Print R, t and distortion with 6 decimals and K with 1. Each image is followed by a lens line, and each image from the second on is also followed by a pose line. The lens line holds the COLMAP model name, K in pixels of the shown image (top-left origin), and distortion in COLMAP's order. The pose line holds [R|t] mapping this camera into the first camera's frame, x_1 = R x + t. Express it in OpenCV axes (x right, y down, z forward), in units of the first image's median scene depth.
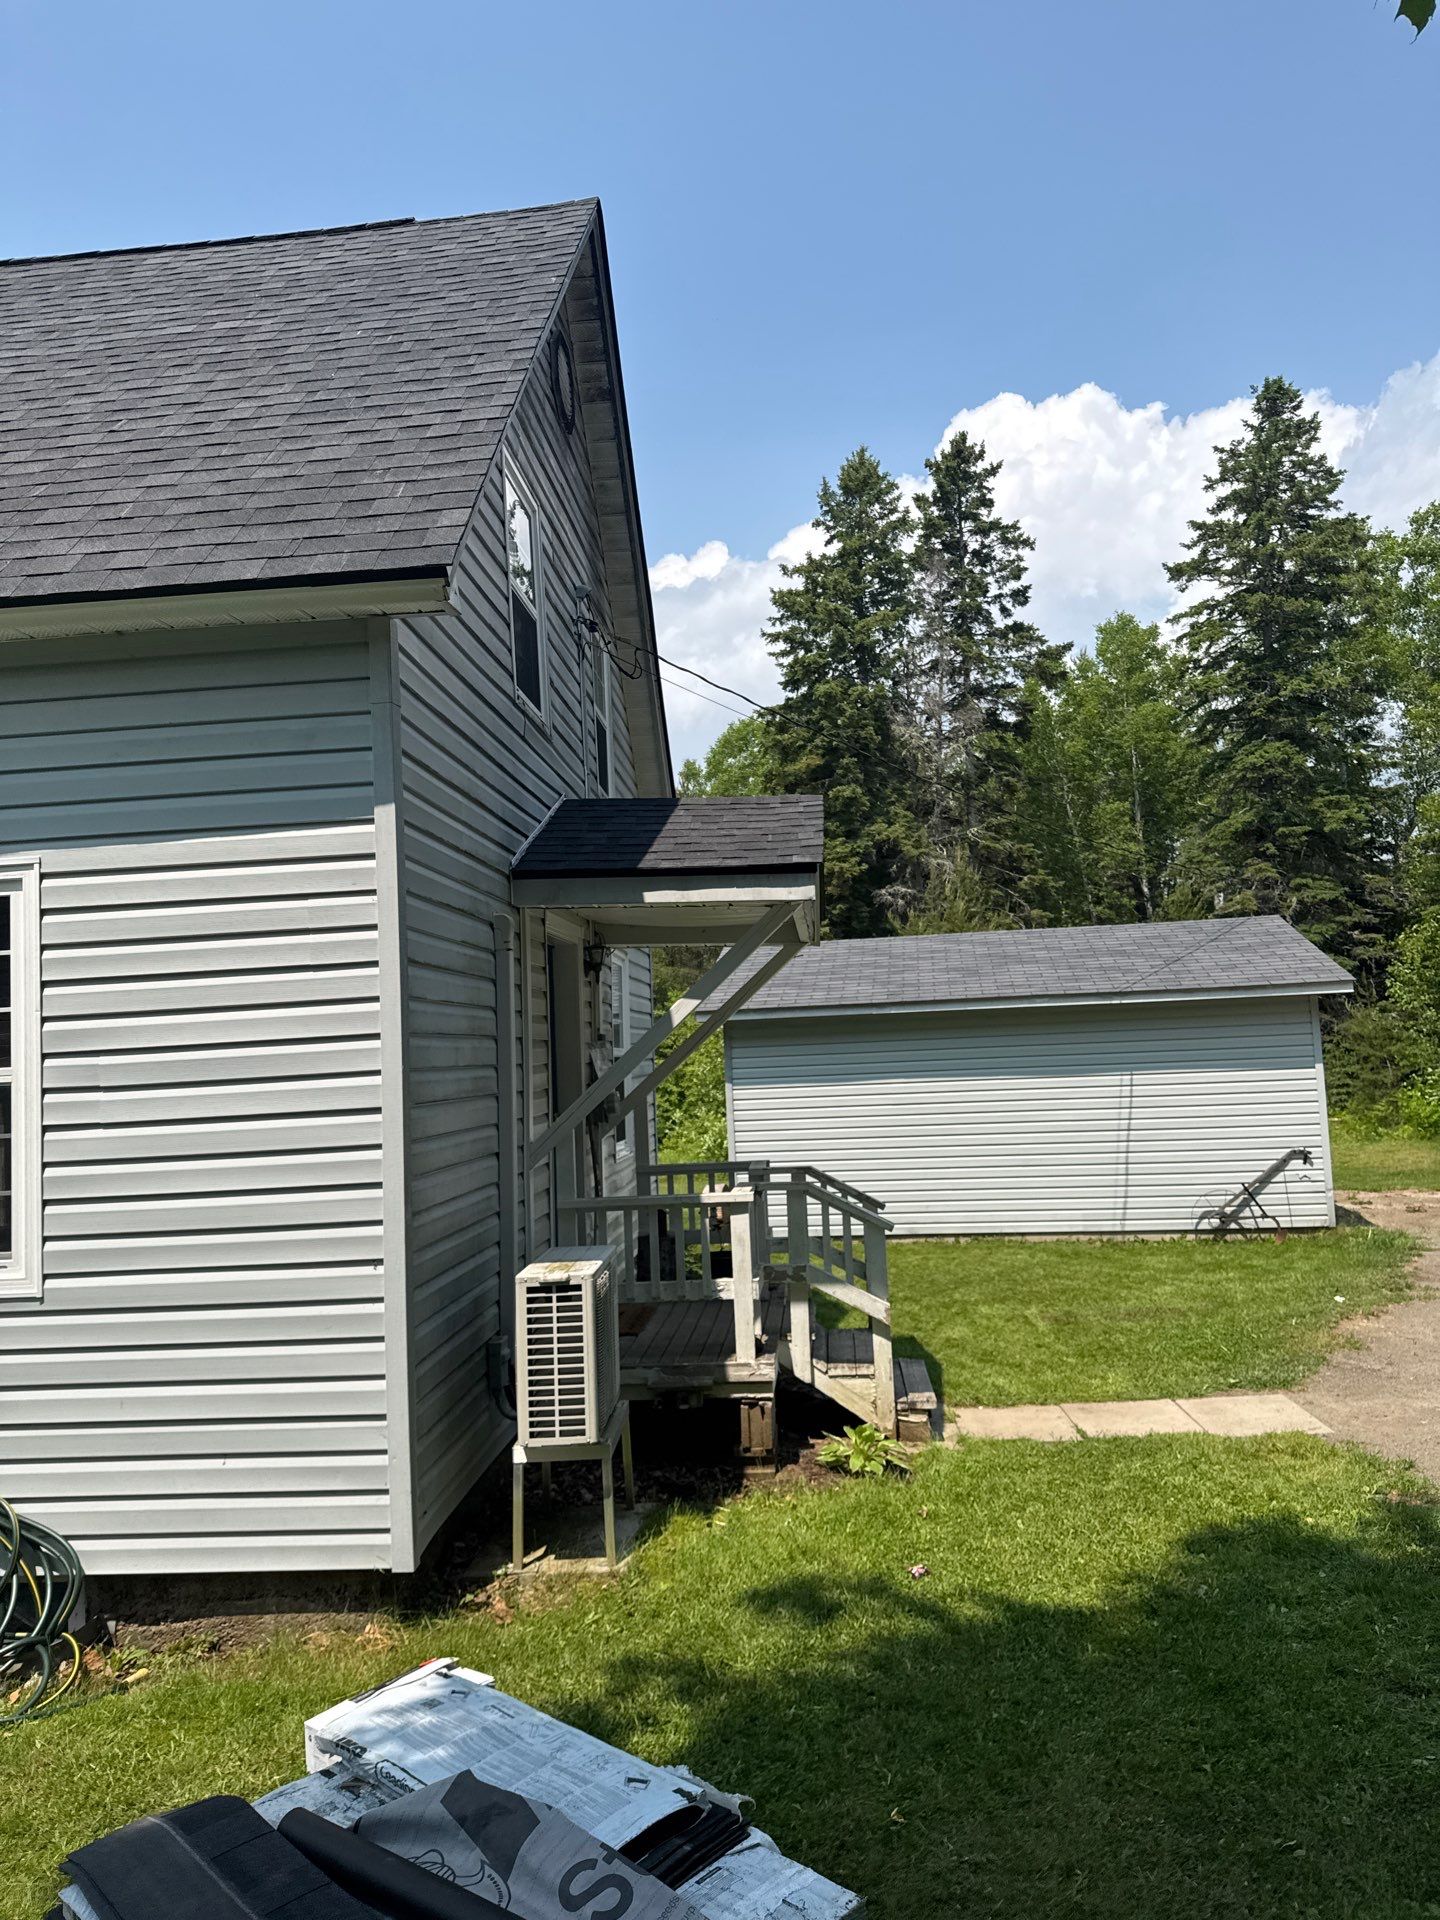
lens RADIAL K [[1315.5, 0, 716.8], [0, 1315.5, 1002.4], [0, 0, 1]] dist [0.000586, -0.117244]
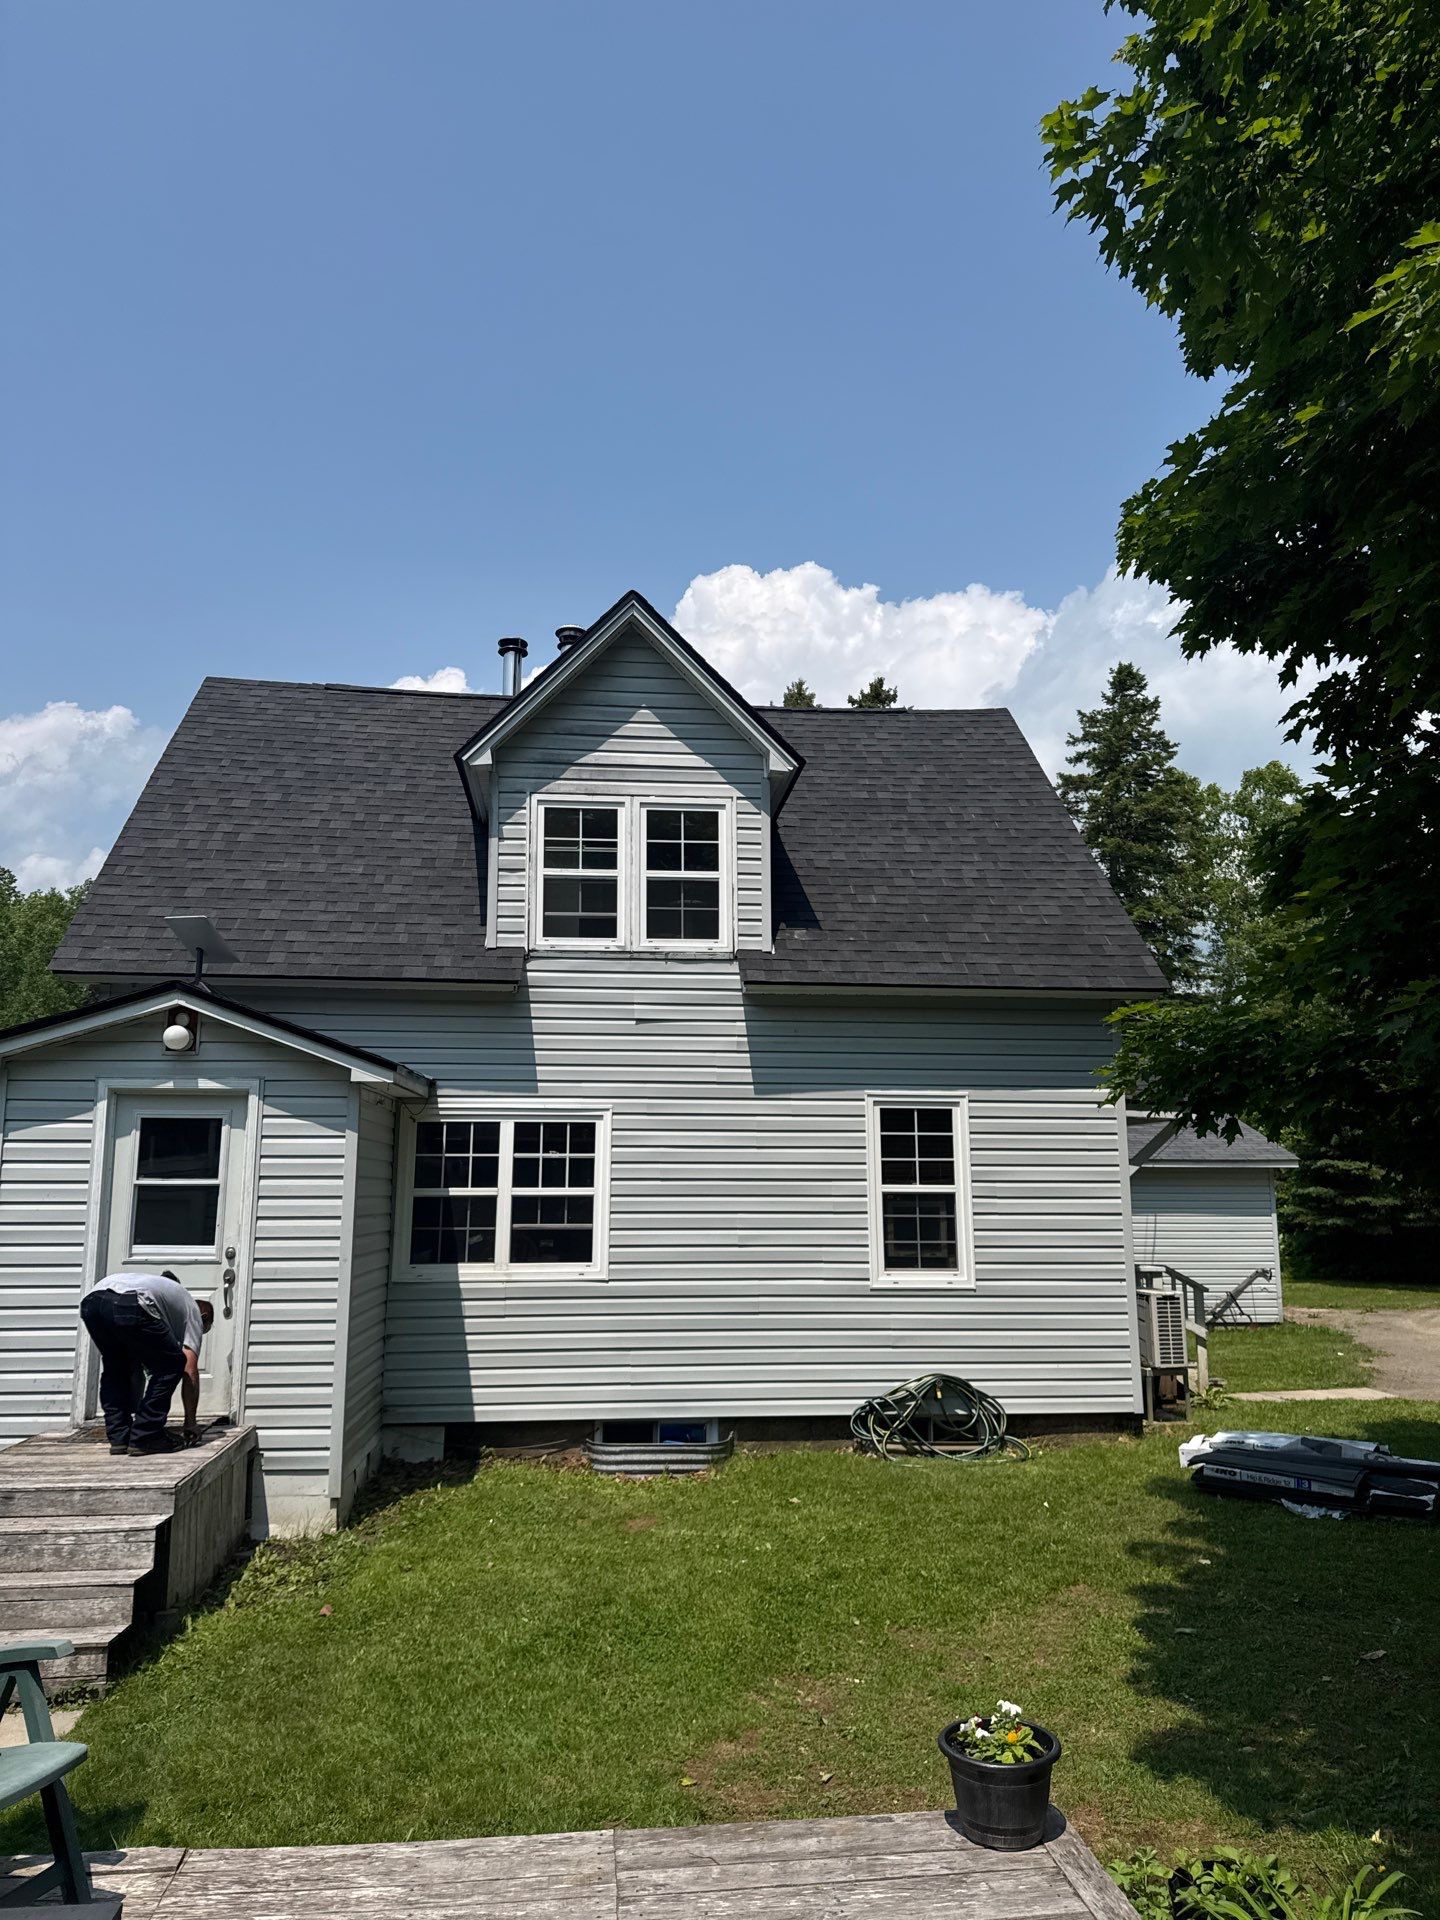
lens RADIAL K [[1349.7, 0, 720.0], [0, 1349.7, 960.0], [0, 0, 1]] dist [0.033161, -0.034568]
pose [[0.976047, 0.082216, 0.201429, -0.205044], [-0.056269, 0.989742, -0.131319, -0.000939], [-0.210160, 0.116839, 0.970660, -0.176019]]
